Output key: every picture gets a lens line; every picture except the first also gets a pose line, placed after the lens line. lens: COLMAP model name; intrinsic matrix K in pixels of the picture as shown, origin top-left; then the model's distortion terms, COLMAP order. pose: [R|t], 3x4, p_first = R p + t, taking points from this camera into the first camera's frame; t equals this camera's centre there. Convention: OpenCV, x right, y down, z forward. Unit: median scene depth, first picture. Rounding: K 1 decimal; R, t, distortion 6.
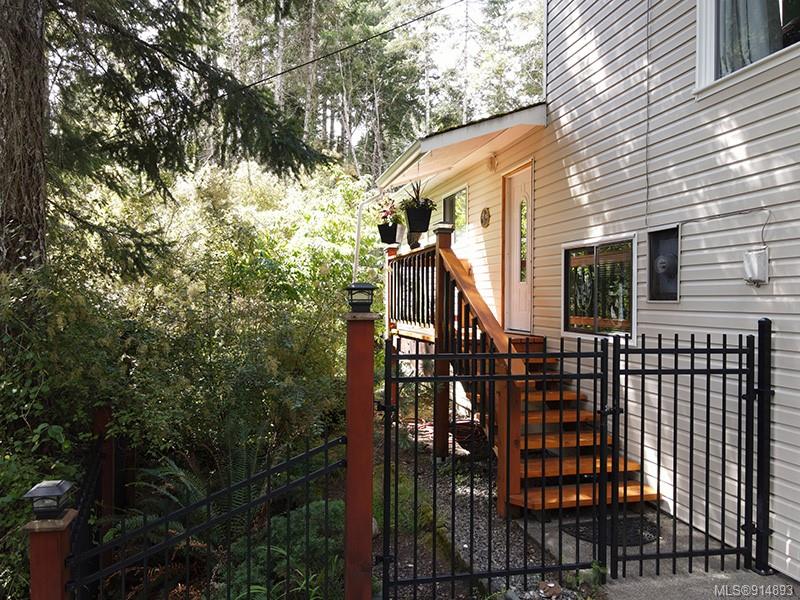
lens RADIAL K [[588.9, 0, 401.6], [0, 588.9, 297.4], [0, 0, 1]] dist [0.007756, 0.000452]
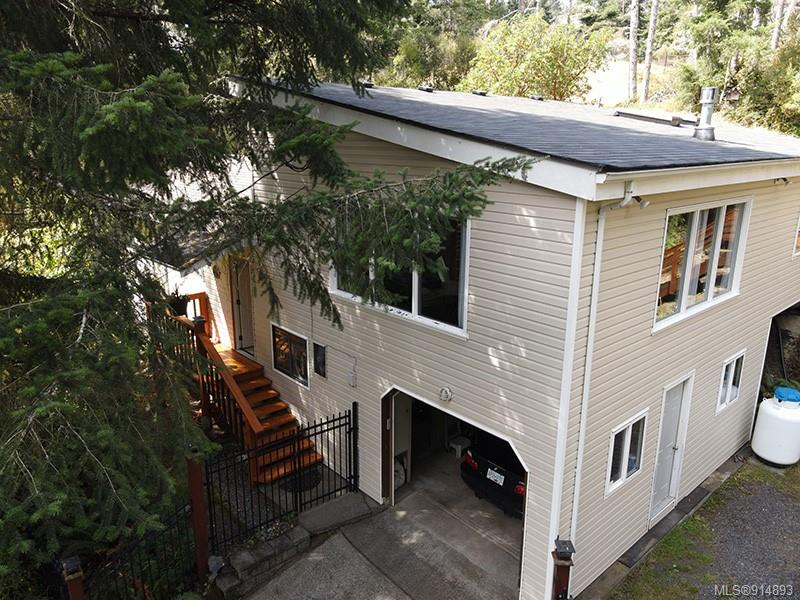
lens RADIAL K [[588.9, 0, 399.8], [0, 588.9, 293.2], [0, 0, 1]] dist [0.007756, 0.000452]
pose [[0.884280, -0.122324, 0.450650, -0.231292], [0.000831, 0.965490, 0.260440, -0.859031], [-0.466956, -0.229927, 0.853865, -0.904194]]
